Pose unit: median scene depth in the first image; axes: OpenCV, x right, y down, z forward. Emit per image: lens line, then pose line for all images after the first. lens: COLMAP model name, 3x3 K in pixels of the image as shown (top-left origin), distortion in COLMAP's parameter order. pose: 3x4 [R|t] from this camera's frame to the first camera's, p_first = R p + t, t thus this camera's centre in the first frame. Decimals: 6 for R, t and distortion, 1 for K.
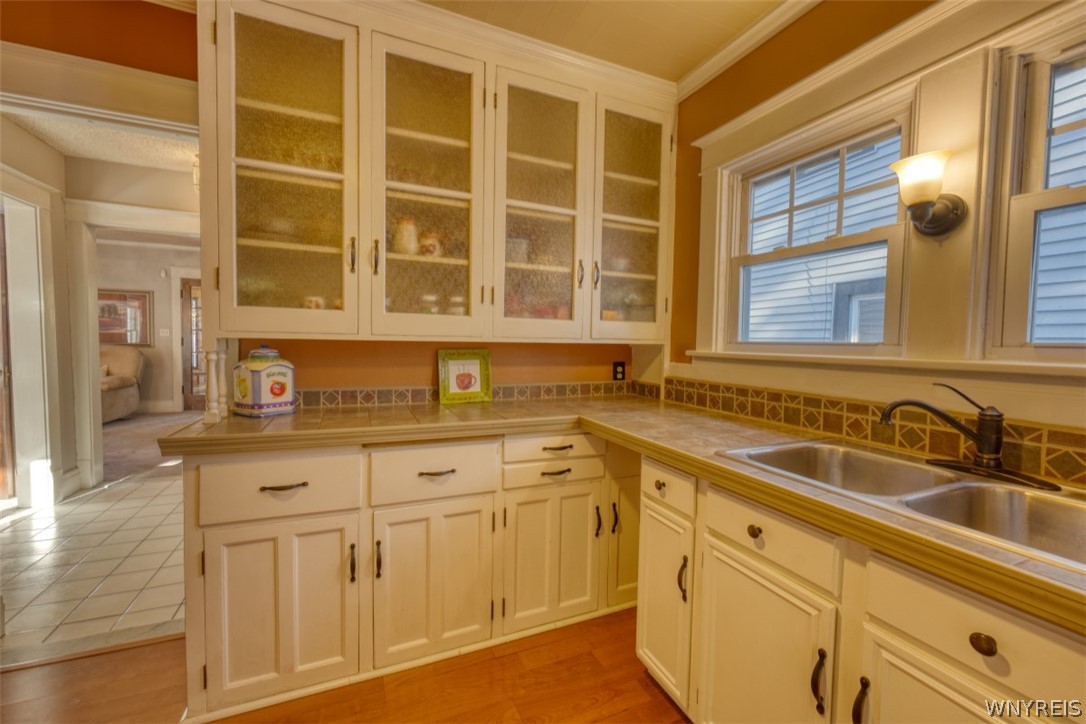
lens RADIAL K [[436.5, 0, 540.6], [0, 436.5, 359.4], [0, 0, 1]] dist [-0.002617, -0.000106]
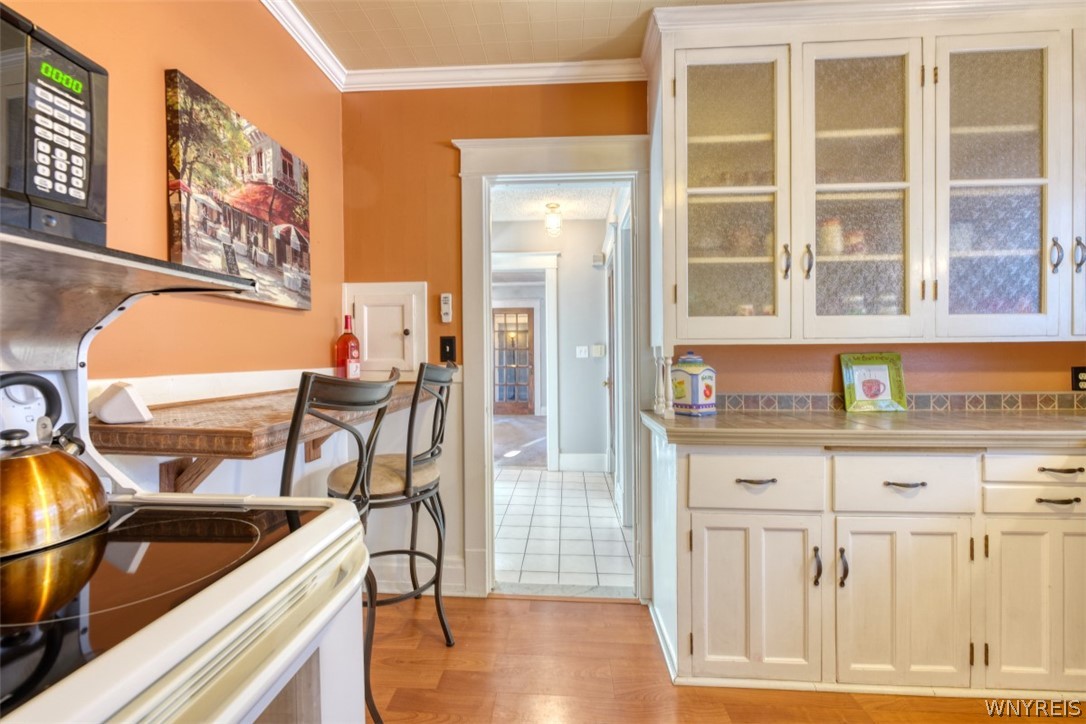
lens RADIAL K [[435.3, 0, 538.7], [0, 435.3, 358.3], [0, 0, 1]] dist [-0.001331, -0.000215]
pose [[0.889537, -0.021442, -0.456359, -0.431471], [0.003871, 0.999216, -0.039404, 0.023942], [0.456846, 0.033285, 0.888923, -0.152626]]
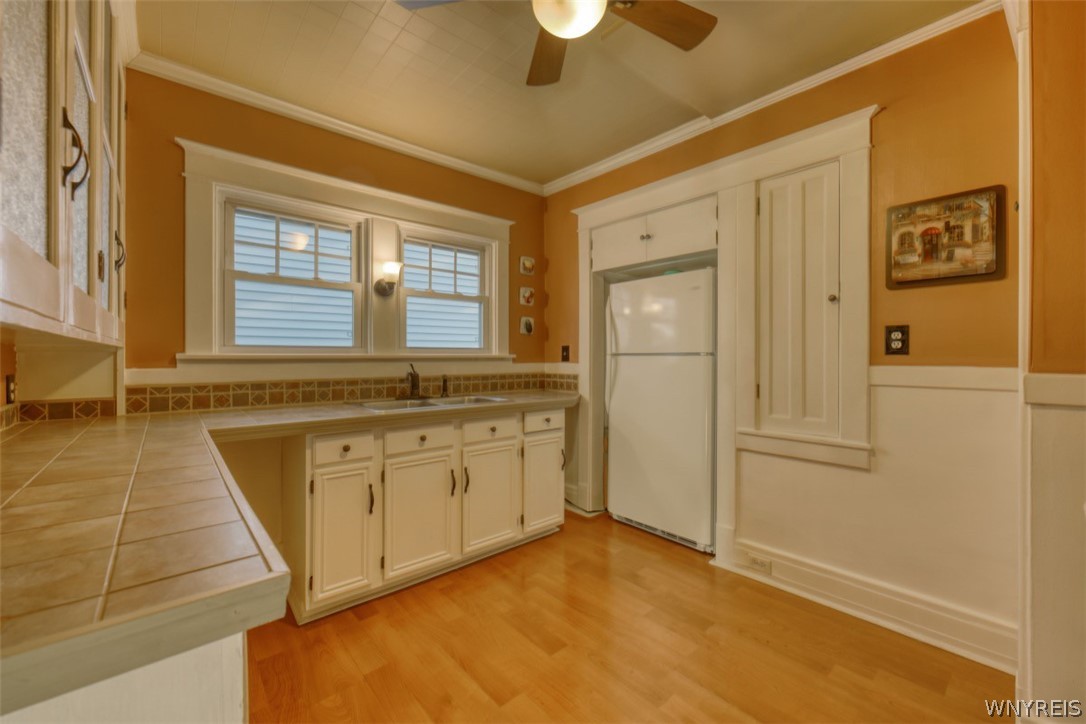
lens RADIAL K [[440.7, 0, 535.3], [0, 440.7, 358.6], [0, 0, 1]] dist [-0.000499, -0.000174]
pose [[-0.299678, -0.003270, 0.954035, -0.902316], [0.049074, 0.998618, 0.018837, 0.012207], [-0.952777, 0.052463, -0.299103, 0.619503]]
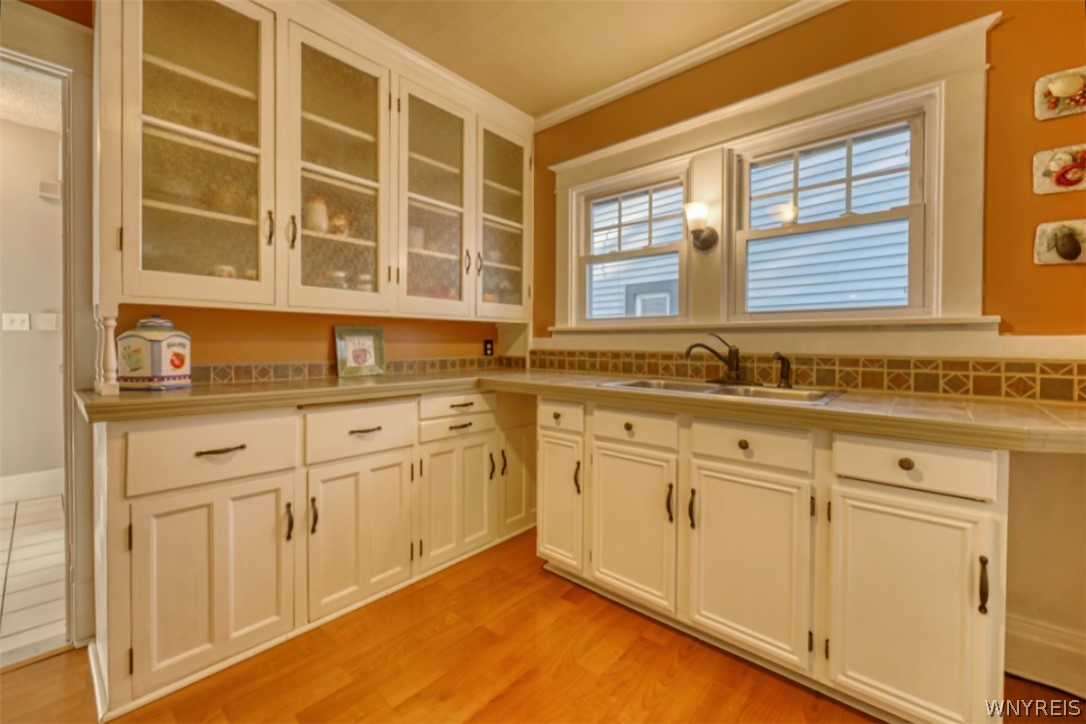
lens RADIAL K [[443.2, 0, 541.8], [0, 443.2, 346.5], [0, 0, 1]] dist [-0.002796, -0.000362]
pose [[0.905412, -0.016687, 0.424206, -0.263571], [0.028823, 0.999338, -0.022208, 0.073148], [-0.423554, 0.032334, 0.905294, -0.185415]]
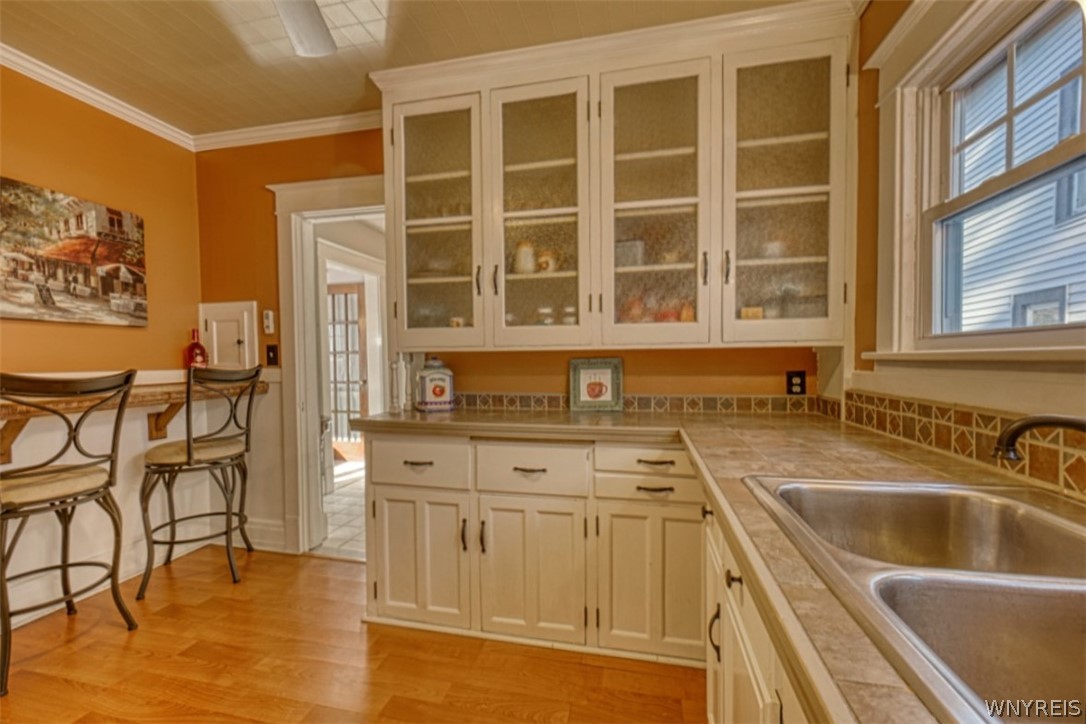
lens RADIAL K [[443.7, 0, 540.6], [0, 443.7, 371.8], [0, 0, 1]] dist [-0.000315, -0.000291]
pose [[0.805744, -0.007118, -0.592221, 0.382552], [-0.002392, 0.999881, -0.015272, 0.027639], [0.592259, 0.013722, 0.805631, 0.103402]]
